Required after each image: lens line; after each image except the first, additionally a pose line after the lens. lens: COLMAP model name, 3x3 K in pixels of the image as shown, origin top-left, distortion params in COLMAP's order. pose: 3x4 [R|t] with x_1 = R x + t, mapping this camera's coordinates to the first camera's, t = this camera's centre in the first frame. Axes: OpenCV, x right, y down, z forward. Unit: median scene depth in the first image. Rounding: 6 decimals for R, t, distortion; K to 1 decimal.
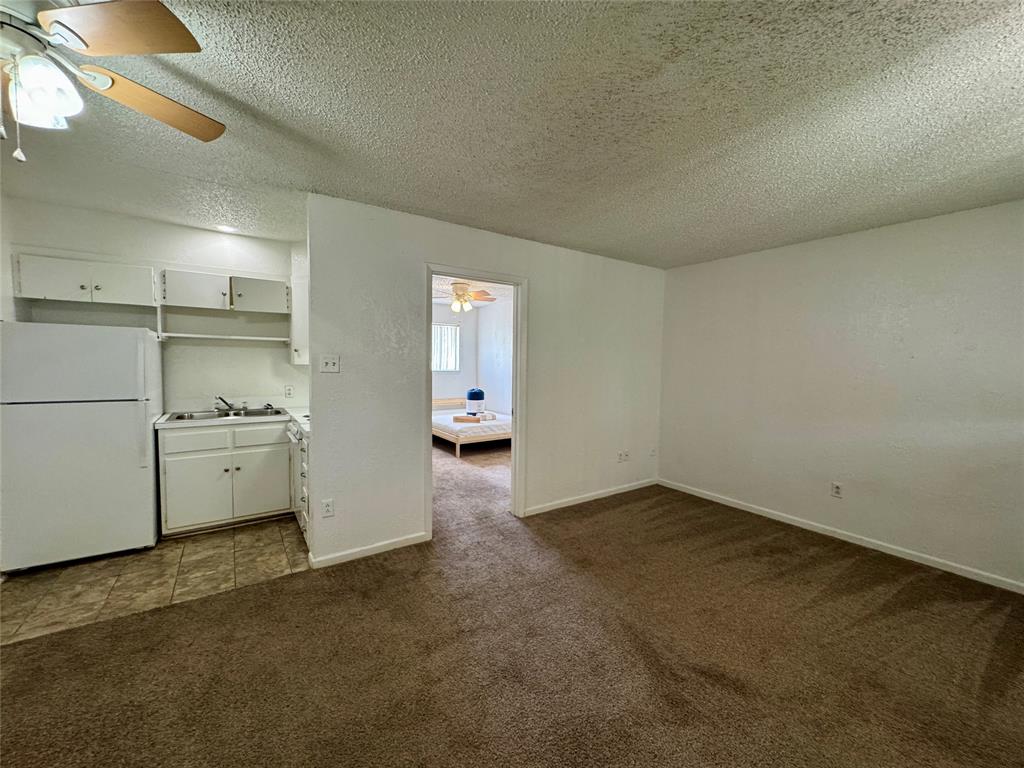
lens RADIAL K [[408.6, 0, 512.0], [0, 408.6, 384.0], [0, 0, 1]] dist [-0.002096, 0.000596]
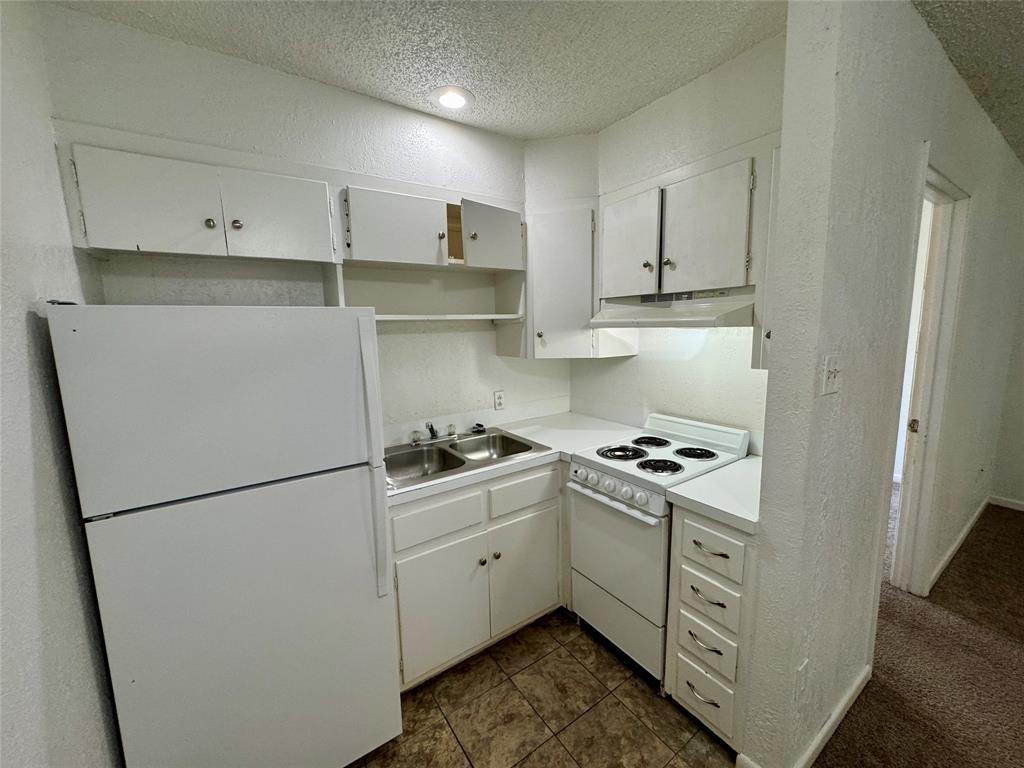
lens RADIAL K [[405.4, 0, 510.1], [0, 405.4, 383.7], [0, 0, 1]] dist [-0.000699, -0.000119]
pose [[0.999136, -0.040695, -0.008381, -0.649843], [0.041274, 0.995281, 0.087816, -0.074556], [0.004768, -0.088086, 0.996101, 0.478414]]
